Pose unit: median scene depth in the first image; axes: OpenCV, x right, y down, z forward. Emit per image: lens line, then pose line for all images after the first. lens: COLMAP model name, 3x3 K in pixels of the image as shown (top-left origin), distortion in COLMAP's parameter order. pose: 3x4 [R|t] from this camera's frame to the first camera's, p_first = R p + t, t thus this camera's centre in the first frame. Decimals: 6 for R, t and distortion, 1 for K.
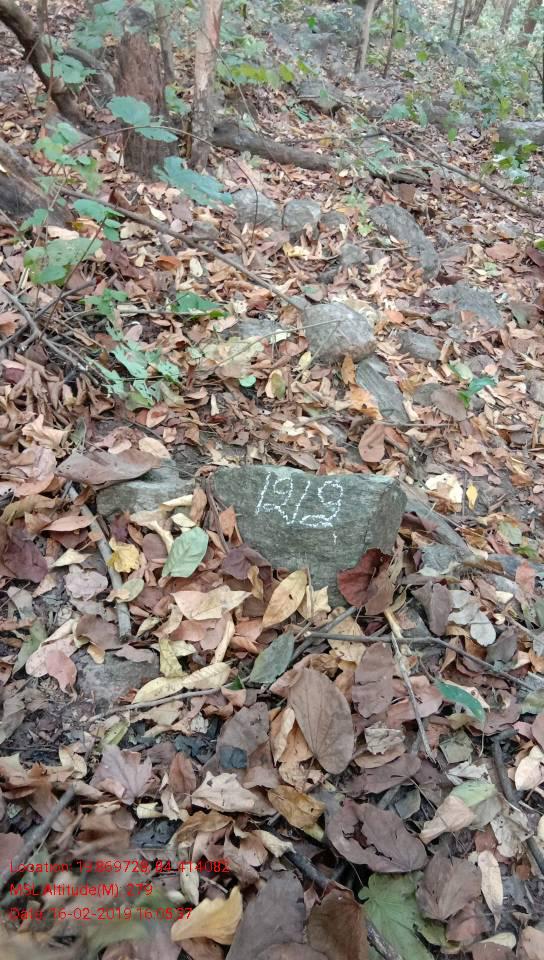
lens RADIAL K [[731.2, 0, 274.2], [0, 731.2, 474.7], [0, 0, 1]] dist [0.111101, -0.196377]
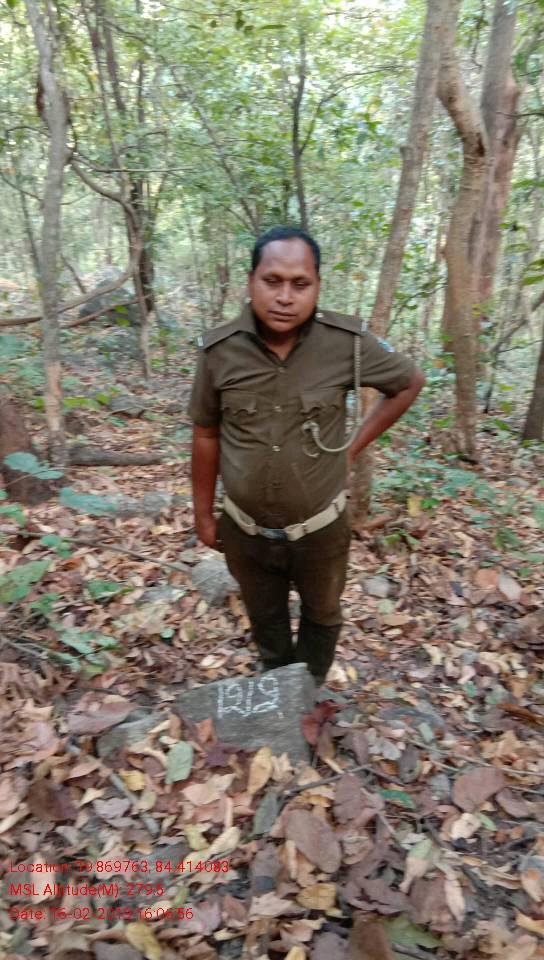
lens RADIAL K [[731.2, 0, 274.2], [0, 731.2, 474.7], [0, 0, 1]] dist [0.111101, -0.196377]
pose [[0.941766, -0.211472, 0.261451, -0.154076], [0.285924, 0.912806, -0.291605, 0.055508], [-0.176988, 0.349378, 0.920114, -0.366897]]
